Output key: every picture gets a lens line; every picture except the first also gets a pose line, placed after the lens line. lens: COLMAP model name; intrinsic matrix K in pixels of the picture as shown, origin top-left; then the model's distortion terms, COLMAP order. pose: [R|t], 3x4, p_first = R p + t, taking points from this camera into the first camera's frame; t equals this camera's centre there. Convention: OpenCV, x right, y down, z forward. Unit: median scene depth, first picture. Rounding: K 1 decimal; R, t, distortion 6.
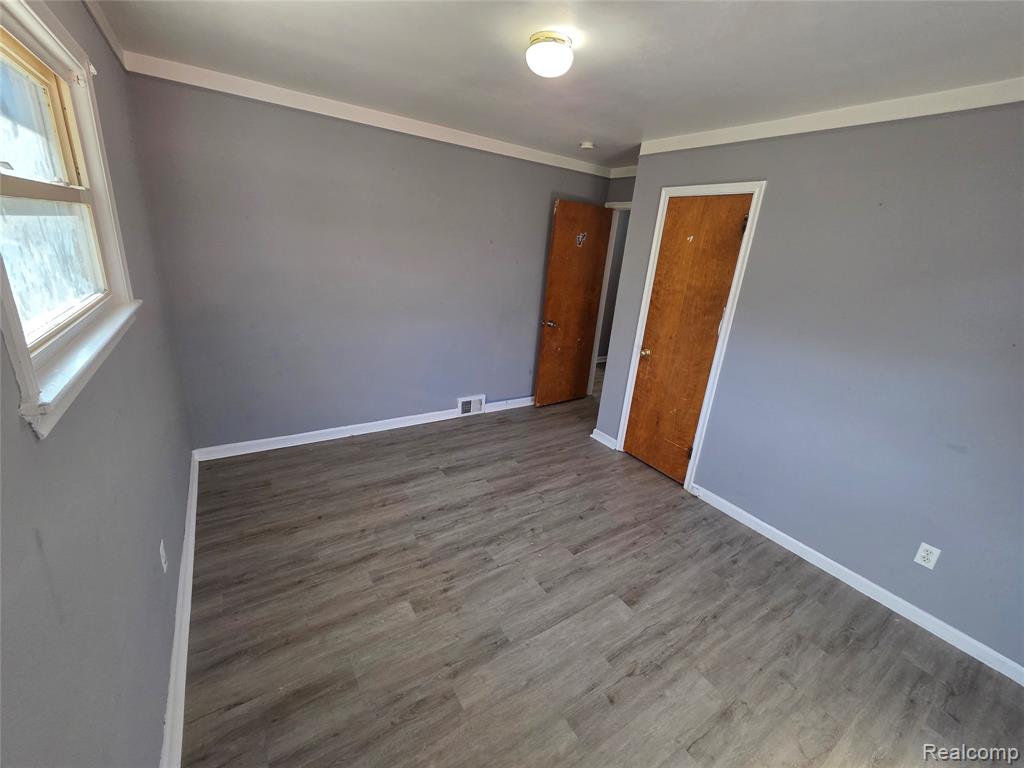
lens RADIAL K [[419.6, 0, 511.0], [0, 419.6, 376.3], [0, 0, 1]] dist [0.008330, -0.003572]
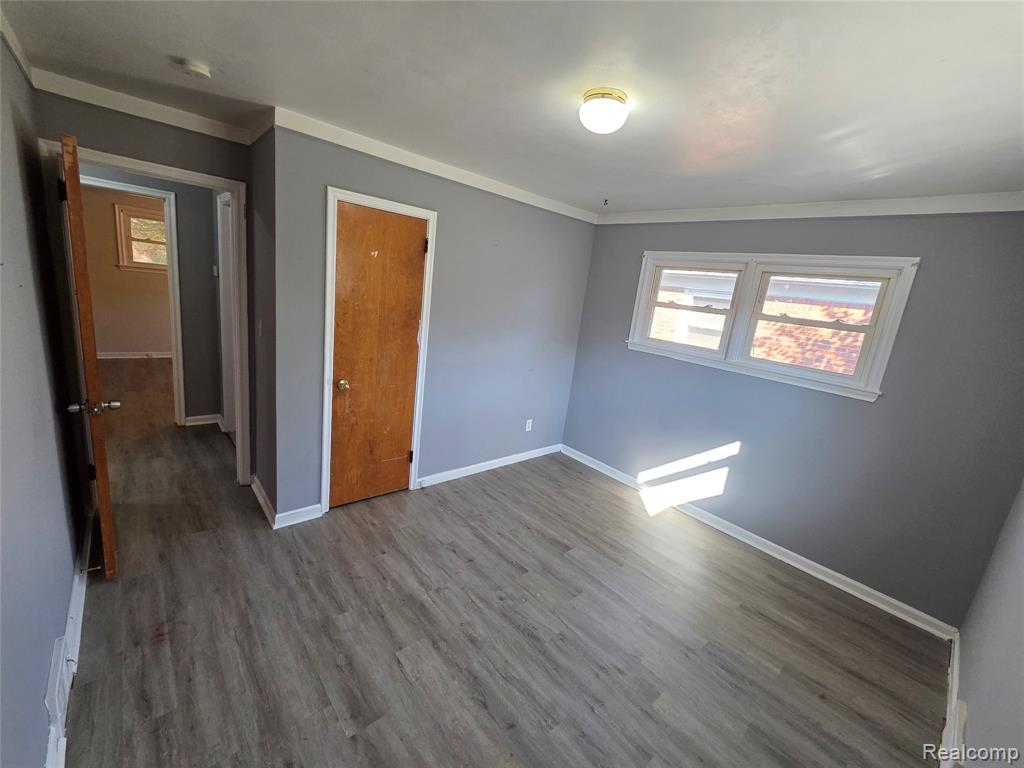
lens RADIAL K [[419.6, 0, 511.0], [0, 419.6, 376.3], [0, 0, 1]] dist [0.008330, -0.003572]
pose [[-0.130186, -0.309123, 0.942069, -0.599014], [0.177701, 0.927496, 0.328897, -0.341522], [-0.975435, 0.210224, -0.065815, 0.857178]]
